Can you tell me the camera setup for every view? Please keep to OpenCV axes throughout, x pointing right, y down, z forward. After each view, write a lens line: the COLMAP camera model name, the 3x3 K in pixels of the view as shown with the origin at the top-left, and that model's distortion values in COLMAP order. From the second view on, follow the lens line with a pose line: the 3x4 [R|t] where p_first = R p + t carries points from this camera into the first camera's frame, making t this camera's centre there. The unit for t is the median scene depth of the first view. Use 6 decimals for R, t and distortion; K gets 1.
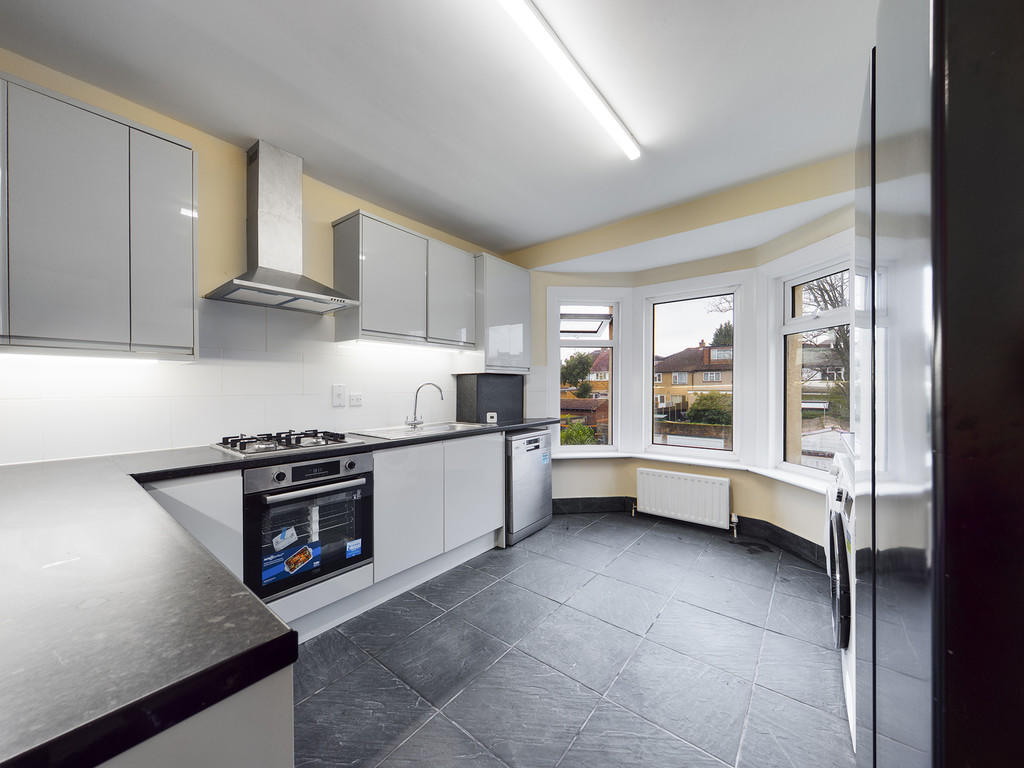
lens RADIAL K [[376.4, 0, 513.4], [0, 376.4, 385.8], [0, 0, 1]] dist [-0.000060, -0.000057]
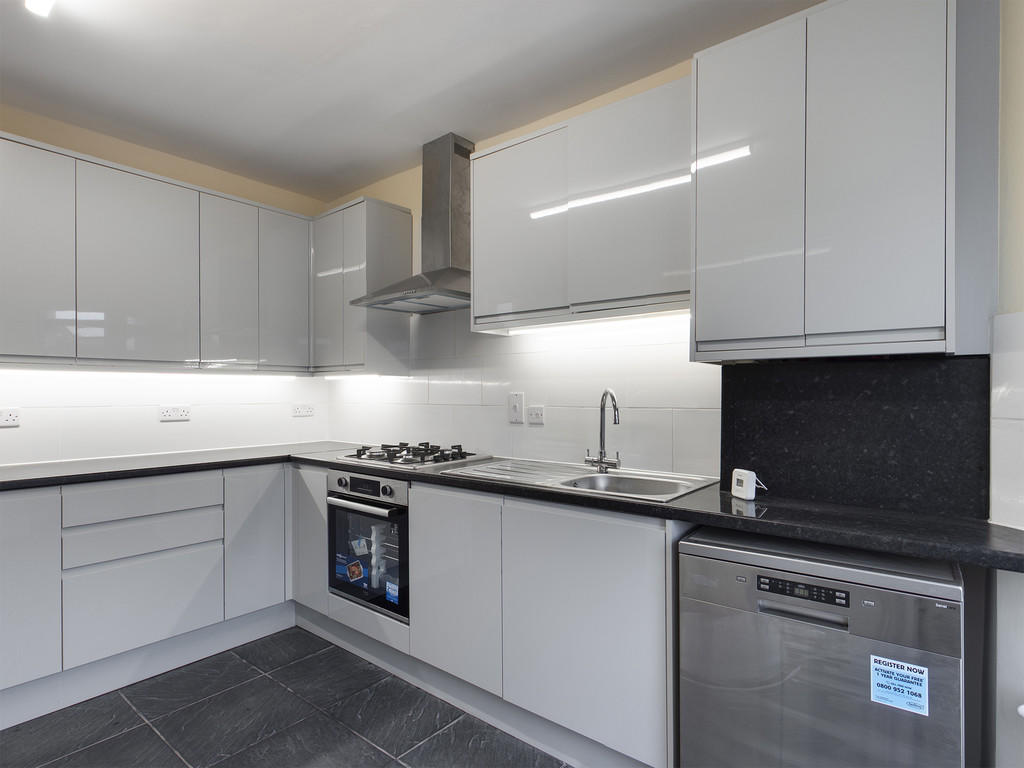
lens RADIAL K [[545.5, 0, 512.7], [0, 545.5, 391.1], [0, 0, 1]] dist [0.002482, 0.000311]
pose [[-0.000660, 0.003017, -0.999995, 0.800716], [0.005375, 0.999981, 0.003013, -0.013647], [0.999985, -0.005373, -0.000676, 1.312162]]
